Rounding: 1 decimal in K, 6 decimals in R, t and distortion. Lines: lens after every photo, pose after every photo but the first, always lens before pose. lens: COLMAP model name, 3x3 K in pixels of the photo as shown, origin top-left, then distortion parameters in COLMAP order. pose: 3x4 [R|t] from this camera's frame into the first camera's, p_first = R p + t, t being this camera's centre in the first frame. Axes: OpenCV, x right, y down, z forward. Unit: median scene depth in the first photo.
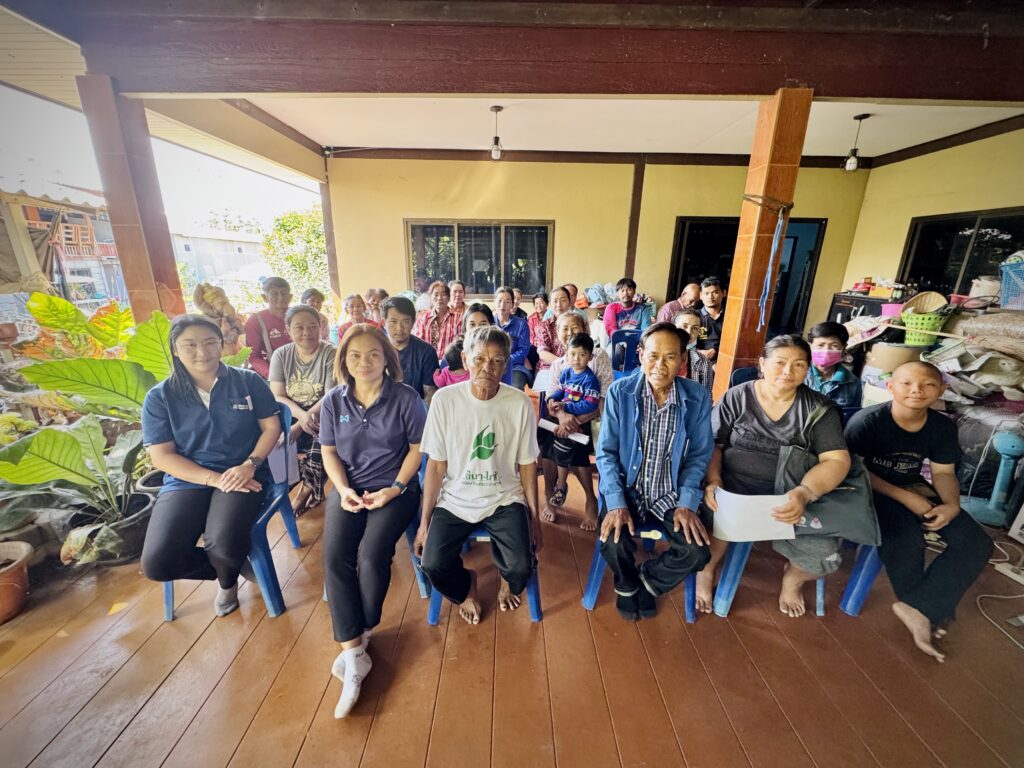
lens RADIAL K [[411.6, 0, 512.0], [0, 411.6, 384.0], [0, 0, 1]] dist [-0.000397, 0.000005]
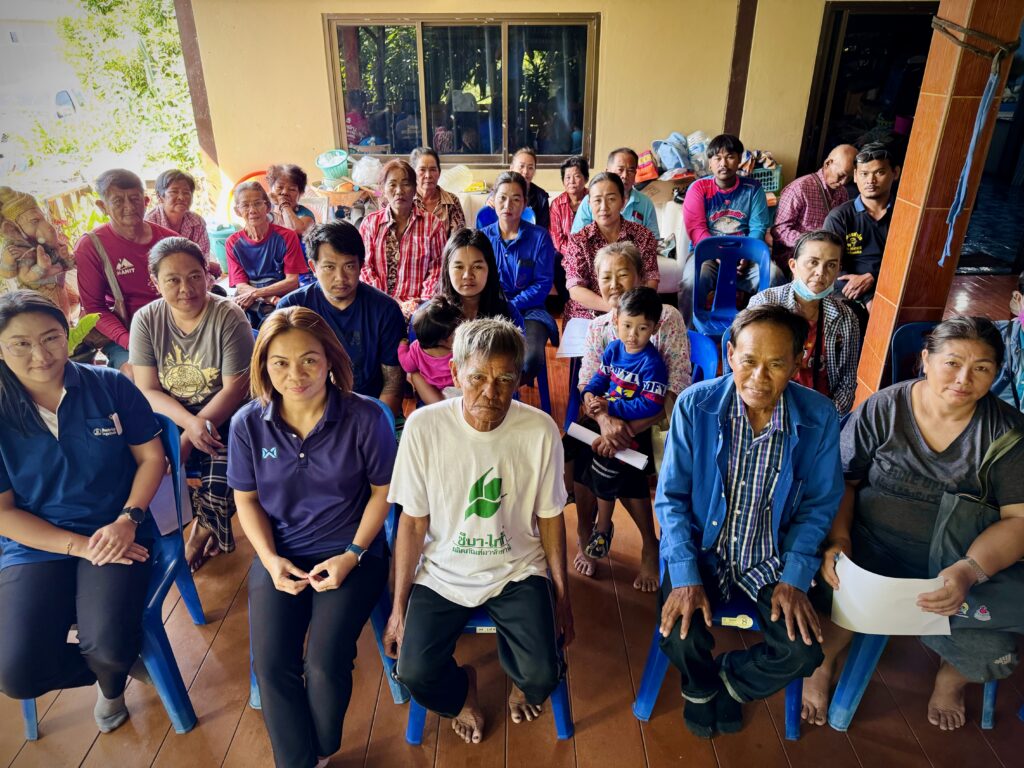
lens RADIAL K [[735.1, 0, 512.0], [0, 735.1, 384.0], [0, 0, 1]] dist [0.029293, -0.035081]
pose [[0.999859, -0.008631, -0.014394, -0.004767], [0.010728, 0.988227, 0.152617, -0.150809], [0.012907, -0.152750, 0.988181, -0.096714]]
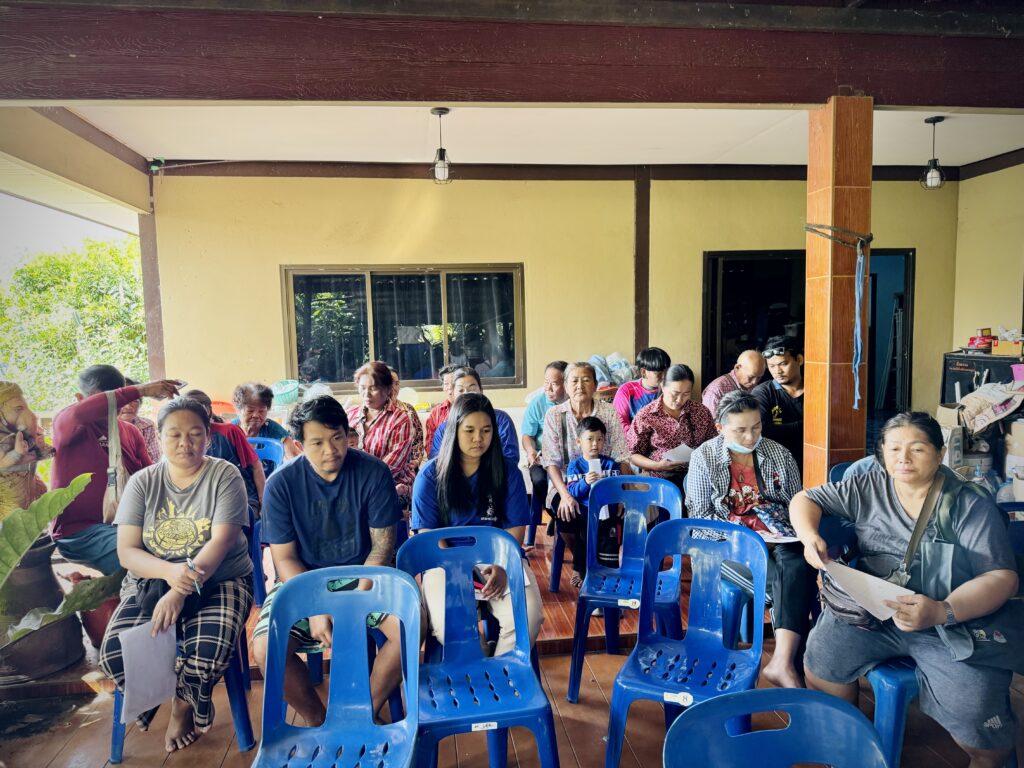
lens RADIAL K [[728.9, 0, 517.6], [0, 728.9, 389.2], [0, 0, 1]] dist [0.068167, -0.082658]
pose [[0.990356, -0.048618, 0.129734, -0.149218], [0.073789, 0.977640, -0.196915, 0.052937], [-0.117260, 0.204589, 0.971799, -0.177117]]
